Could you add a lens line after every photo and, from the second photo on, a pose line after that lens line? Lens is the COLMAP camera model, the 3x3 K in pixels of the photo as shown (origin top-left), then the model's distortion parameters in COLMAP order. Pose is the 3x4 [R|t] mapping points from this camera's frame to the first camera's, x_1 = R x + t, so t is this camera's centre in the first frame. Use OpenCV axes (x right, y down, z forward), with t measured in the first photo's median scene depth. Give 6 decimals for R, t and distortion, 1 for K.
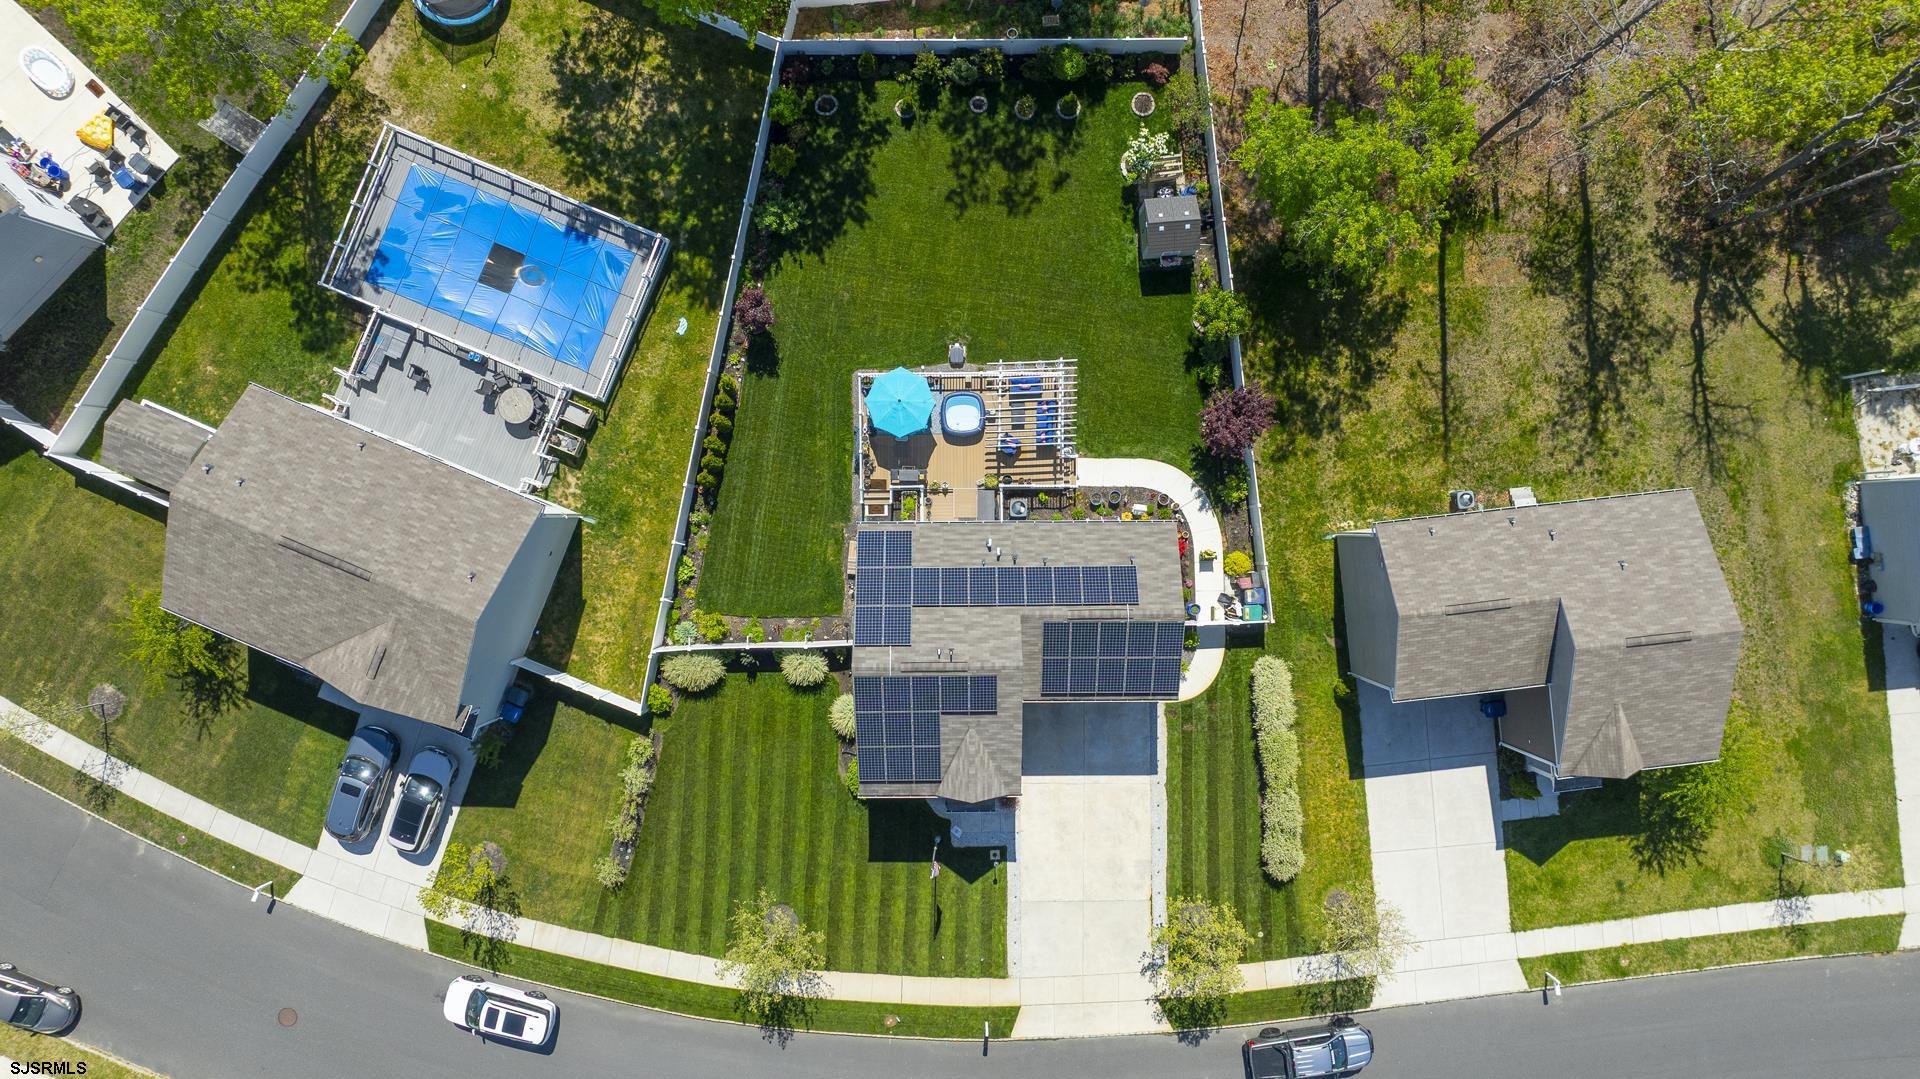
lens RADIAL K [[1339.5, 0, 954.4], [0, 1339.5, 526.1], [0, 0, 1]] dist [-0.036162, 0.034244]
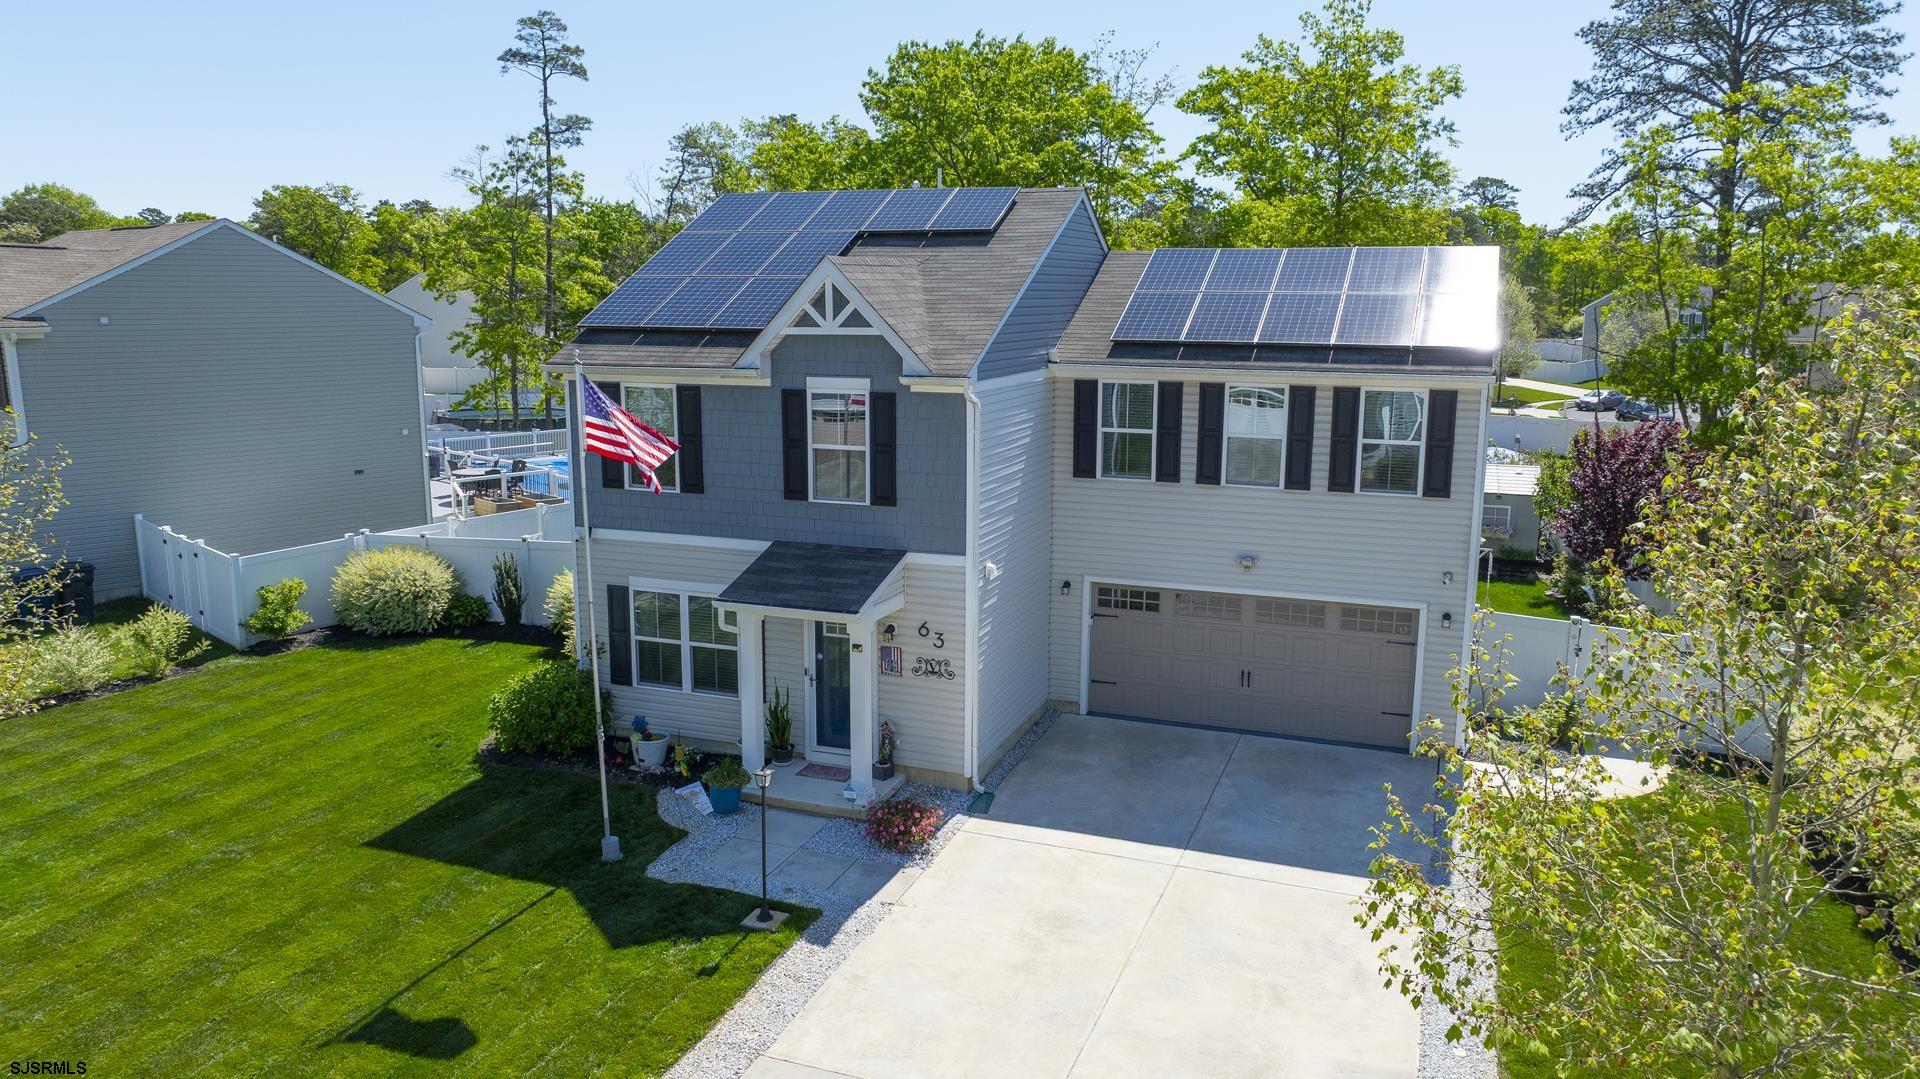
lens RADIAL K [[1339.5, 0, 962.1], [0, 1339.5, 539.7], [0, 0, 1]] dist [-0.036162, 0.034244]
pose [[0.933493, 0.080090, -0.349539, 0.146415], [-0.358355, 0.172546, -0.917502, 0.449249], [-0.013171, 0.981740, 0.189771, 0.877156]]
